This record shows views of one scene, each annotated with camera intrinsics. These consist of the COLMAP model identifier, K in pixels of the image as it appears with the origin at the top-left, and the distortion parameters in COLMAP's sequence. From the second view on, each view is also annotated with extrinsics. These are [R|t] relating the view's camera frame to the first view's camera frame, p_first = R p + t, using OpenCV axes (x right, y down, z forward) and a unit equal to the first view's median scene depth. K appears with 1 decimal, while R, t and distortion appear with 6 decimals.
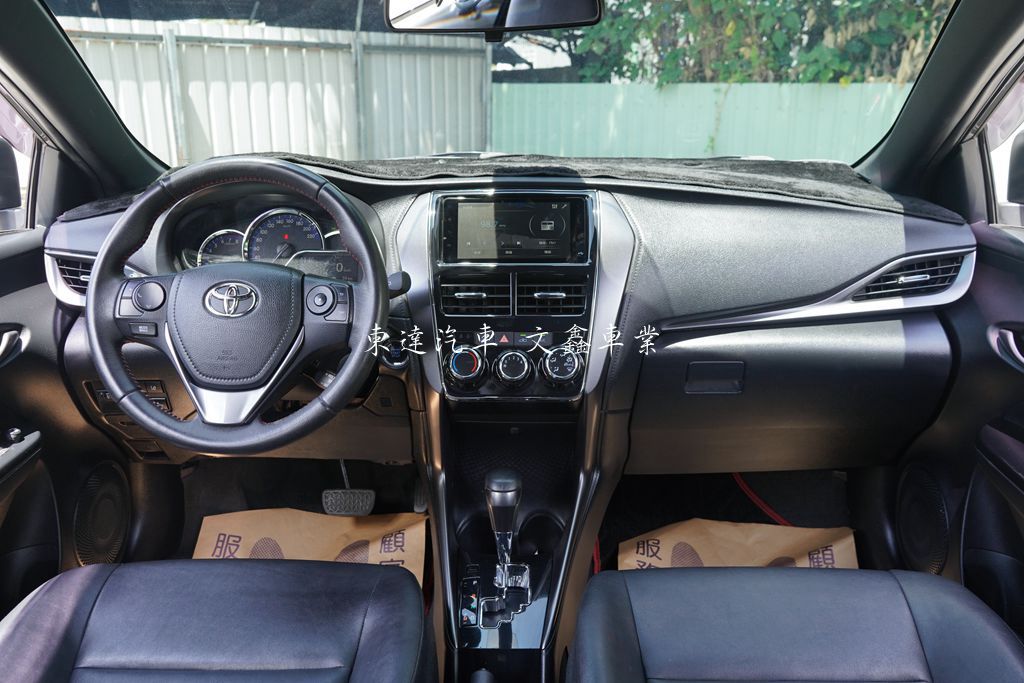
lens RADIAL K [[870.0, 0, 512.0], [0, 870.0, 341.5], [0, 0, 1]] dist [0.000855, 0.010041]
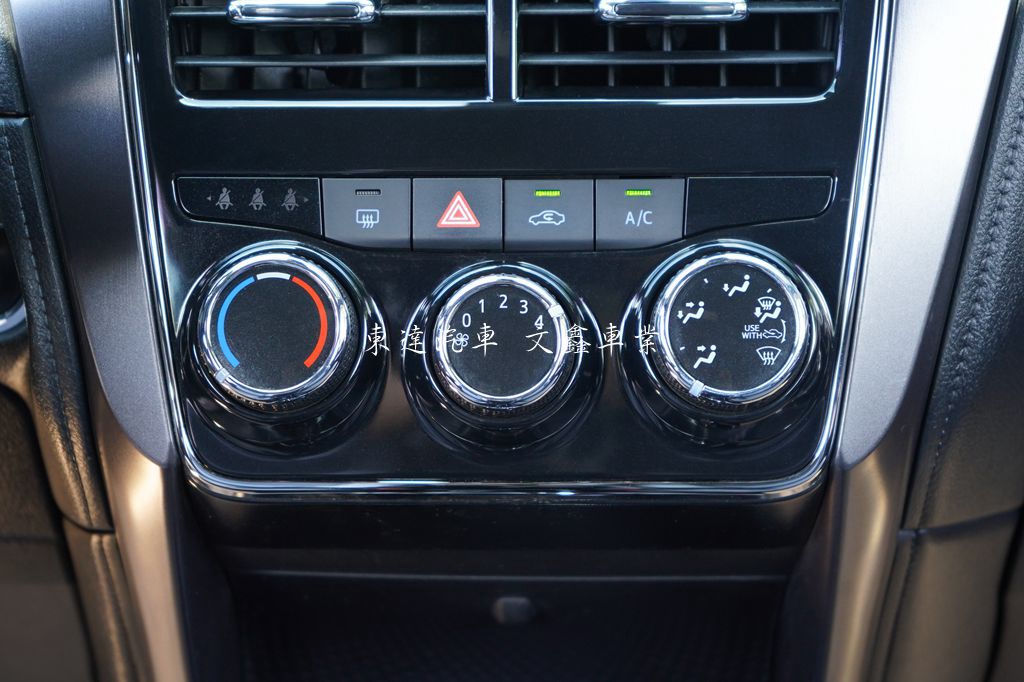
lens RADIAL K [[2592.2, 0, 512.0], [0, 2592.2, 341.0], [0, 0, 1]] dist [-0.349395, -0.014827]
pose [[0.999983, -0.005492, 0.001687, 0.002770], [0.005367, 0.997737, 0.067018, -0.013555], [-0.002051, -0.067008, 0.997750, 0.361665]]
